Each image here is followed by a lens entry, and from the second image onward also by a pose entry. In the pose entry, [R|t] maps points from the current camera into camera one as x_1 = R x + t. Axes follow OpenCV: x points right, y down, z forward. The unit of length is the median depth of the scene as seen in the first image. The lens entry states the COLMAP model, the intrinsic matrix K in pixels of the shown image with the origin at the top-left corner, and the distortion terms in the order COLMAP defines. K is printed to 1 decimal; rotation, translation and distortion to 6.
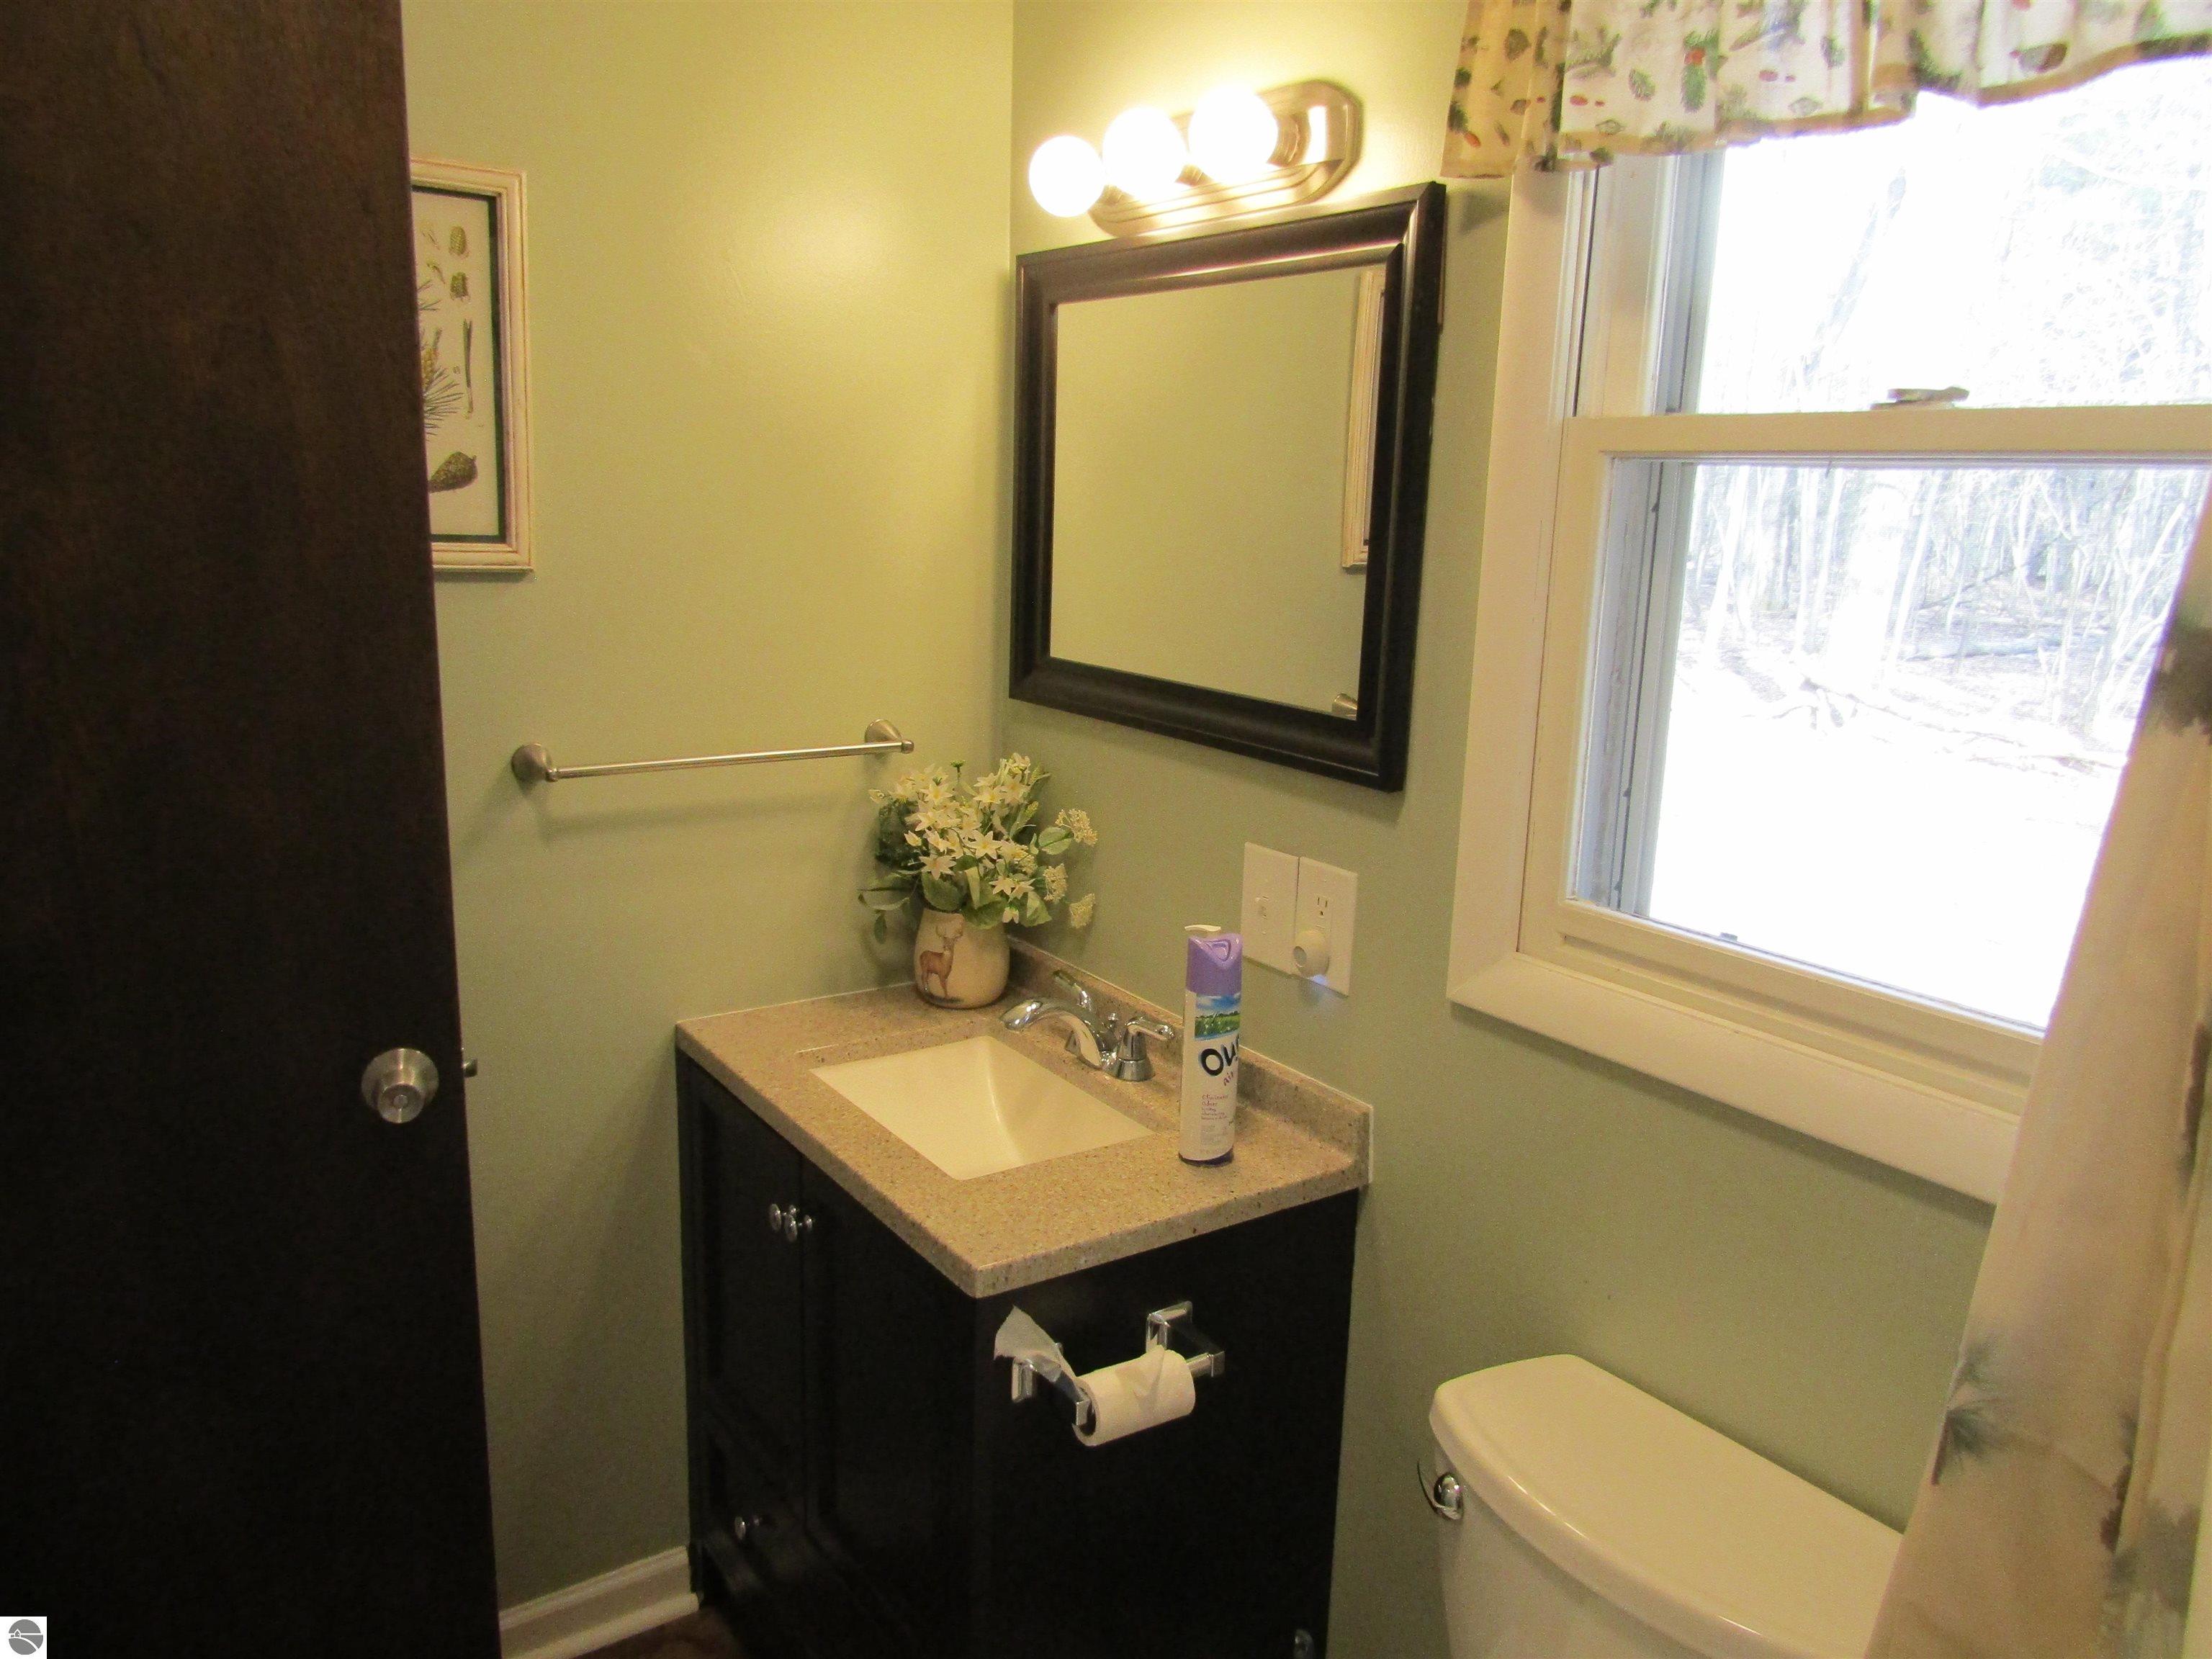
lens RADIAL K [[1586.1, 0, 1110.5], [0, 1586.1, 824.6], [0, 0, 1]] dist [-0.010482, 0.002044]
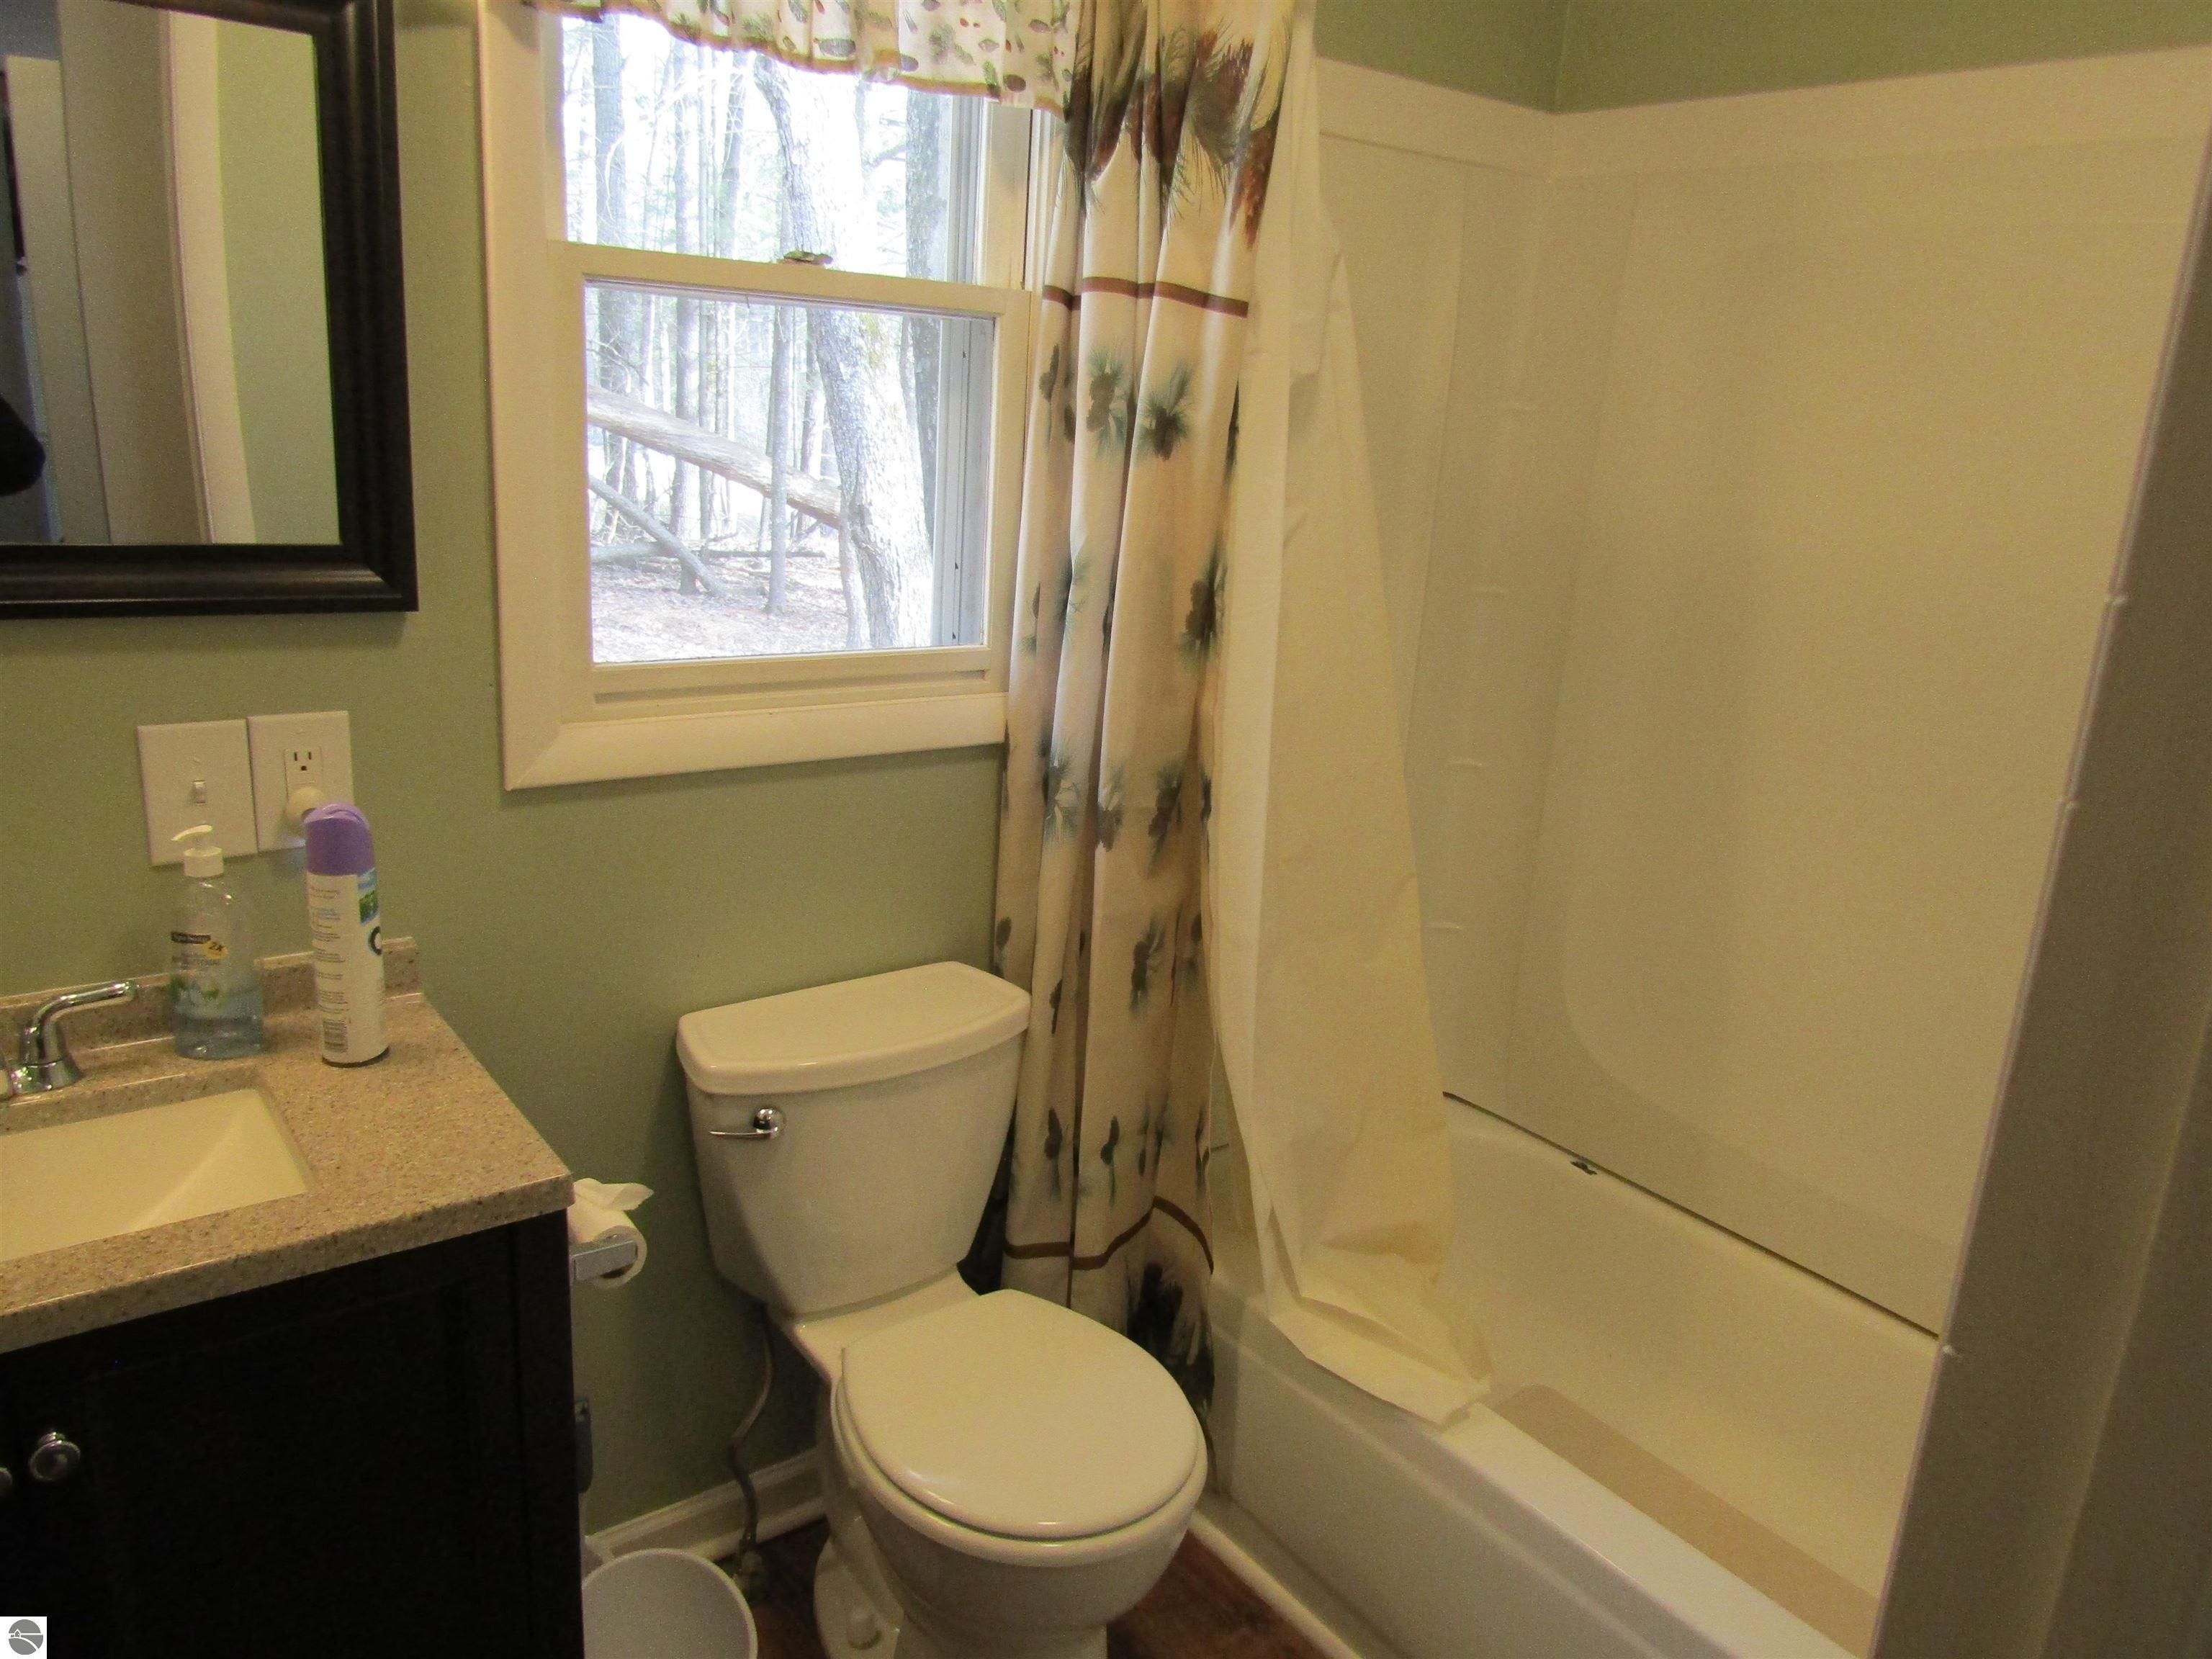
lens RADIAL K [[1586.1, 0, 1110.5], [0, 1586.1, 824.6], [0, 0, 1]] dist [-0.010482, 0.002044]
pose [[-0.039997, -0.289683, 0.956287, -0.800610], [0.149061, 0.944613, 0.292381, -0.115201], [-0.988019, 0.154240, 0.005398, 0.573773]]
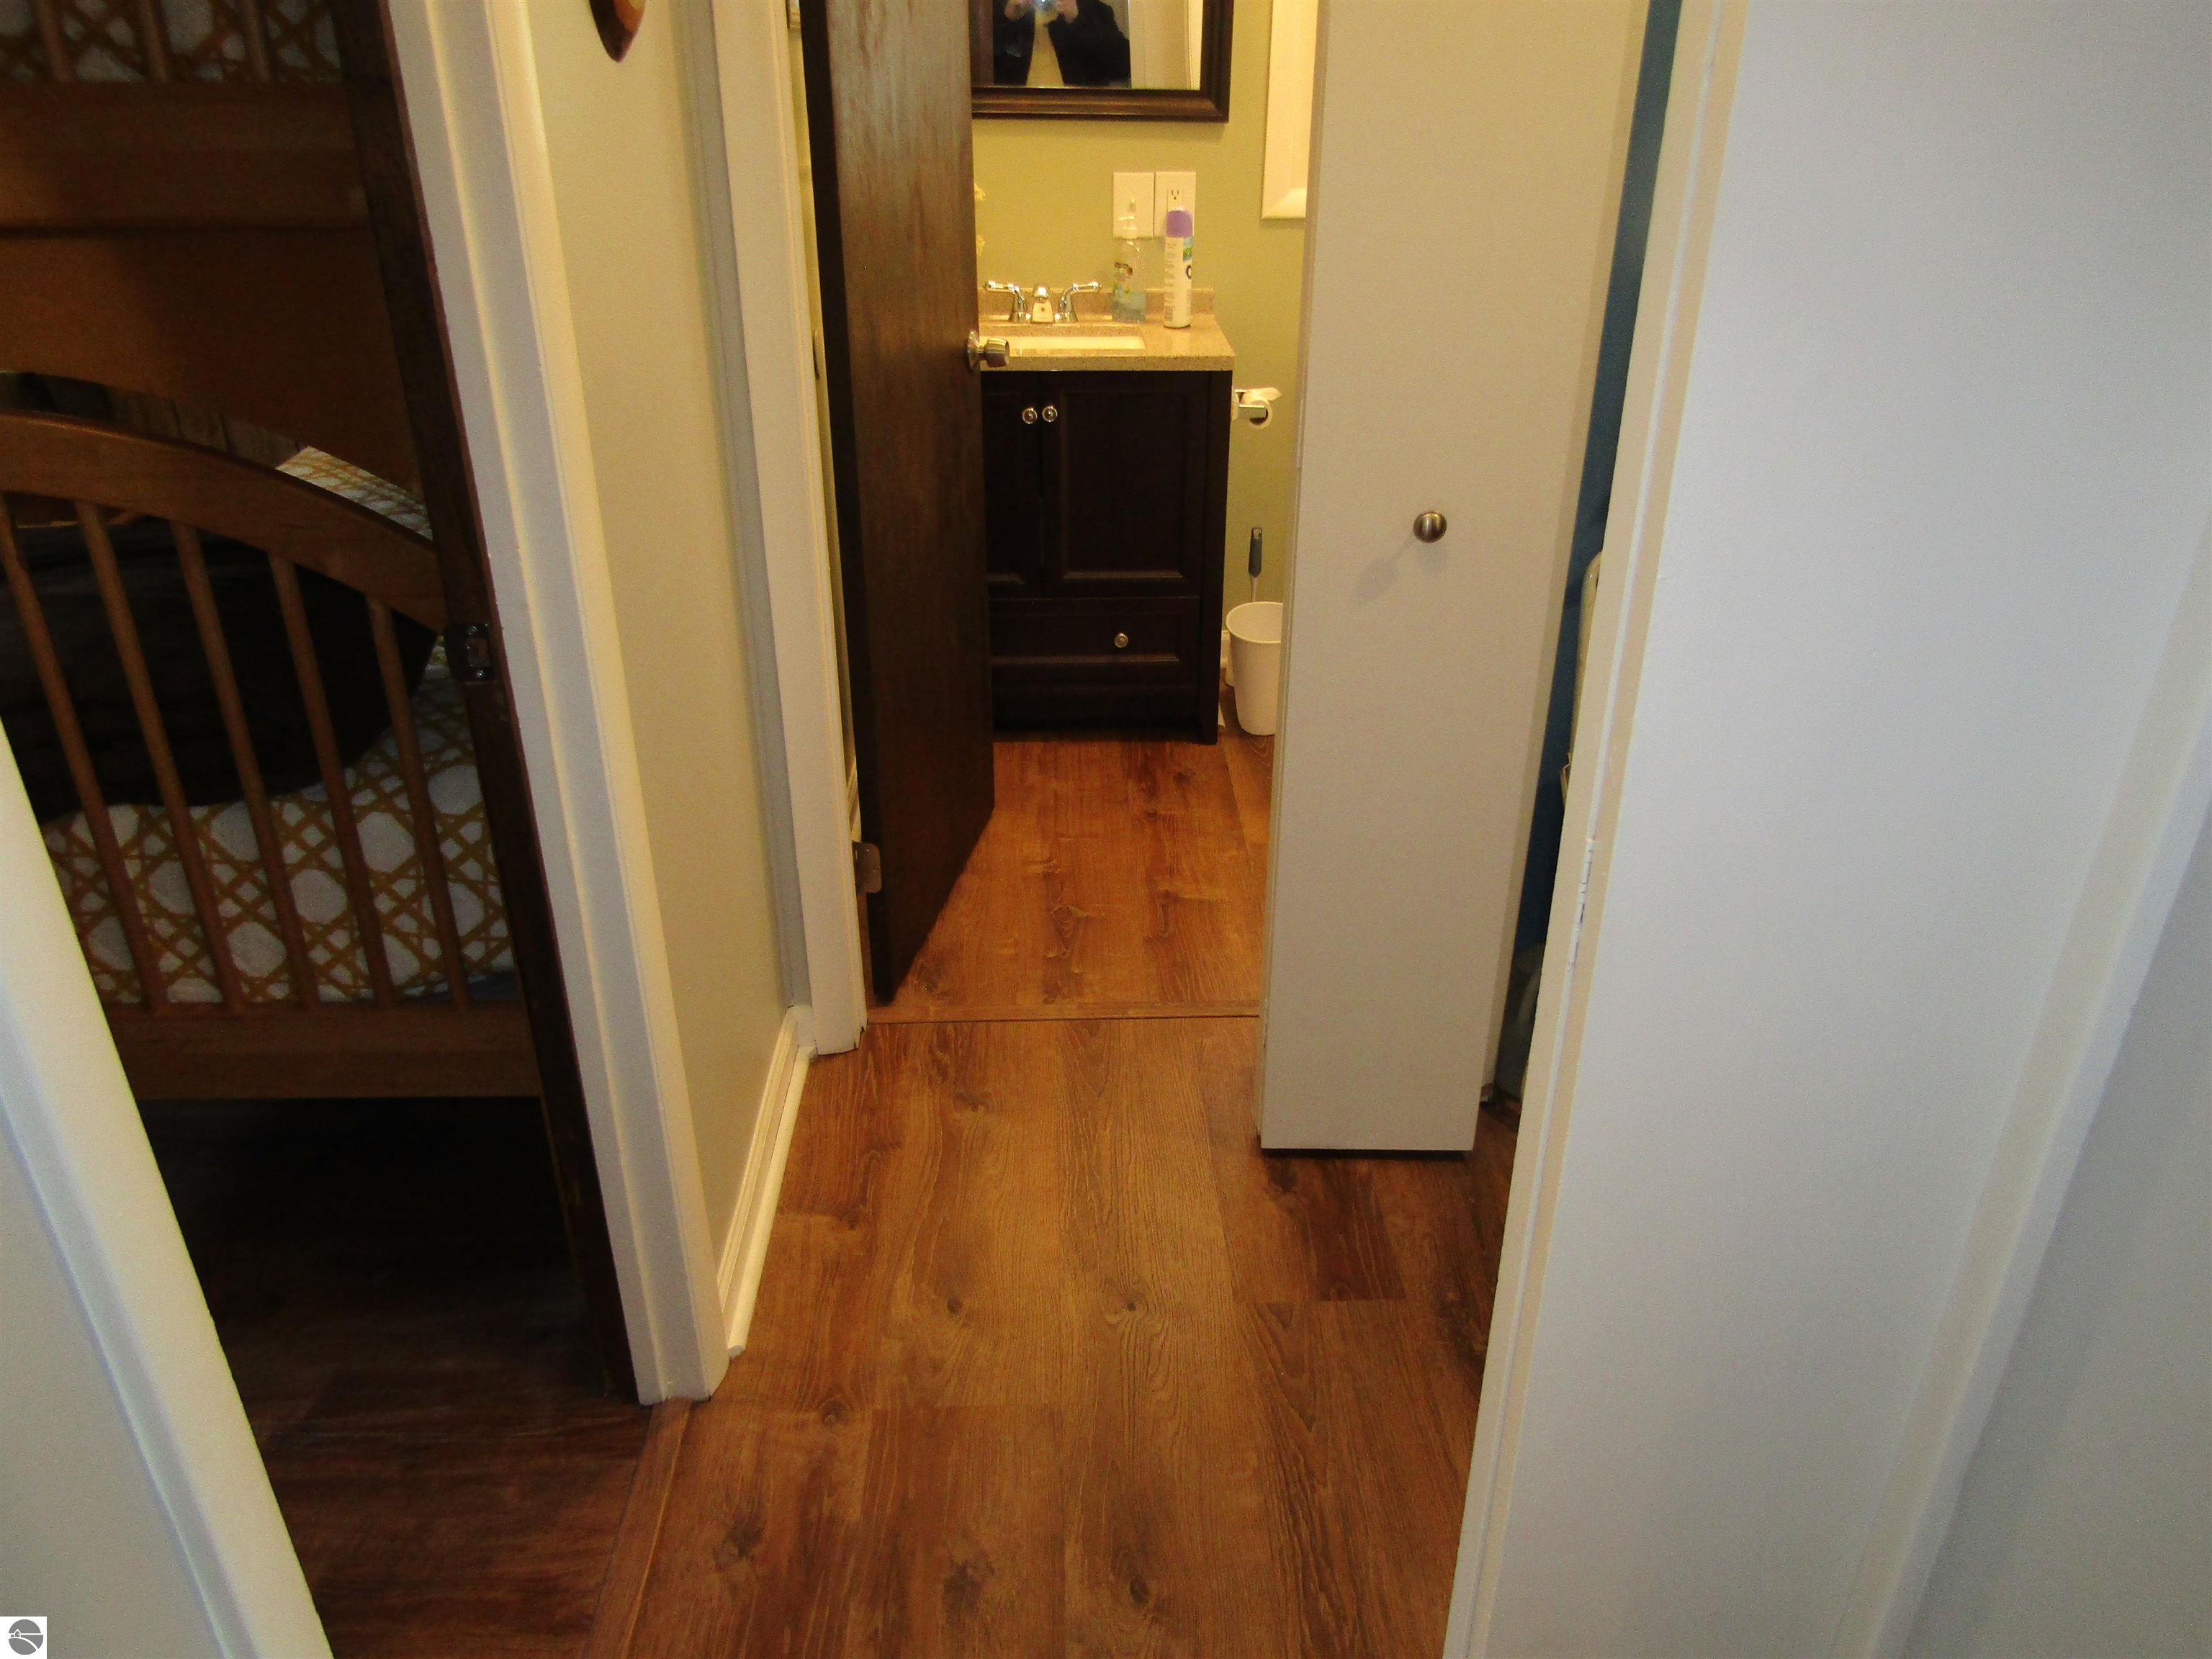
lens RADIAL K [[1586.1, 0, 1110.5], [0, 1586.1, 824.6], [0, 0, 1]] dist [-0.010482, 0.002044]
pose [[0.540250, -0.409471, 0.735162, -1.822495], [0.189569, 0.910393, 0.367762, 0.027164], [-0.819874, -0.059319, 0.569463, -0.140487]]
